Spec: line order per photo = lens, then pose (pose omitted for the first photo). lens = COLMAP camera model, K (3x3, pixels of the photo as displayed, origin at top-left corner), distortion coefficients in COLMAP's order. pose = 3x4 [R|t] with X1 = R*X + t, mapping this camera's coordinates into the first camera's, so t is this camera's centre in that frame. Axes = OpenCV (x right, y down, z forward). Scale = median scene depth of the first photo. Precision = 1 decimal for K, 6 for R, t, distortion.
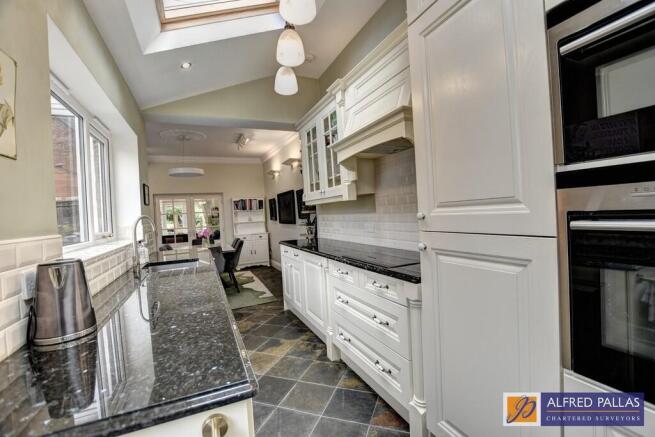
lens RADIAL K [[290.2, 0, 324.3], [0, 290.2, 218.9], [0, 0, 1]] dist [-0.033653, 0.000680]
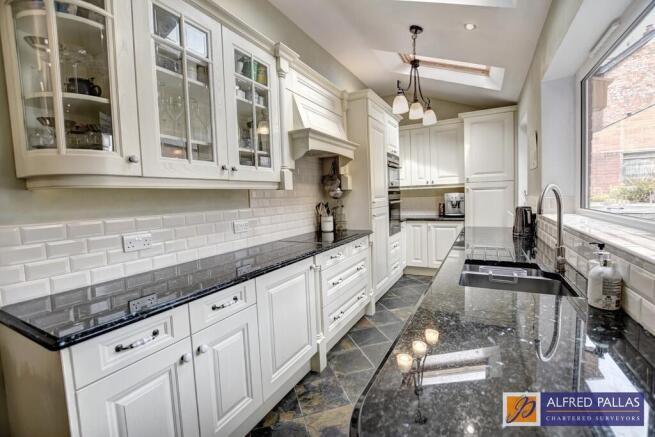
lens RADIAL K [[290.2, 0, 327.7], [0, 290.2, 215.5], [0, 0, 1]] dist [-0.033653, 0.000680]
pose [[-0.614507, 0.017920, 0.788708, -0.235942], [0.081907, 0.995788, 0.041192, -0.004935], [-0.784648, 0.089913, -0.613386, 0.509383]]
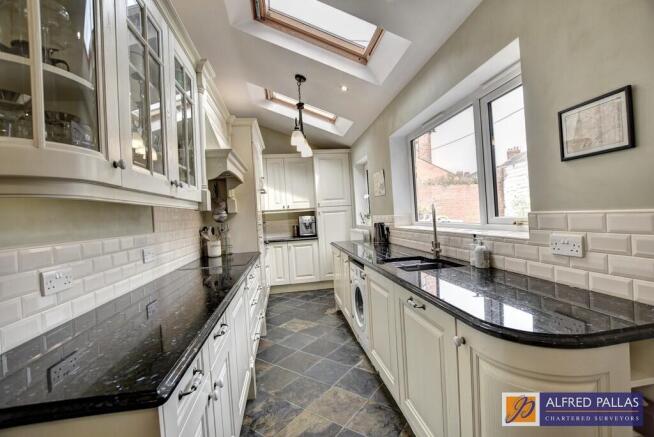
lens RADIAL K [[289.8, 0, 330.6], [0, 289.8, 214.8], [0, 0, 1]] dist [-0.033653, 0.000680]
pose [[-0.961425, 0.102186, 0.255382, -0.158667], [0.107849, 0.994133, 0.008231, -0.007989], [-0.253043, 0.035456, -0.966805, 0.596777]]
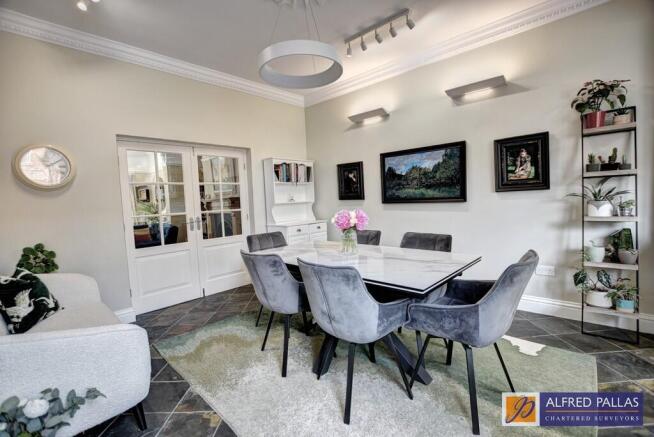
lens RADIAL K [[289.8, 0, 328.8], [0, 289.8, 218.7], [0, 0, 1]] dist [-0.033653, 0.000680]
pose [[0.921110, -0.011469, 0.389133, -0.430497], [0.000025, 0.999568, 0.029402, 0.026246], [-0.389302, -0.027073, 0.920712, 0.443656]]
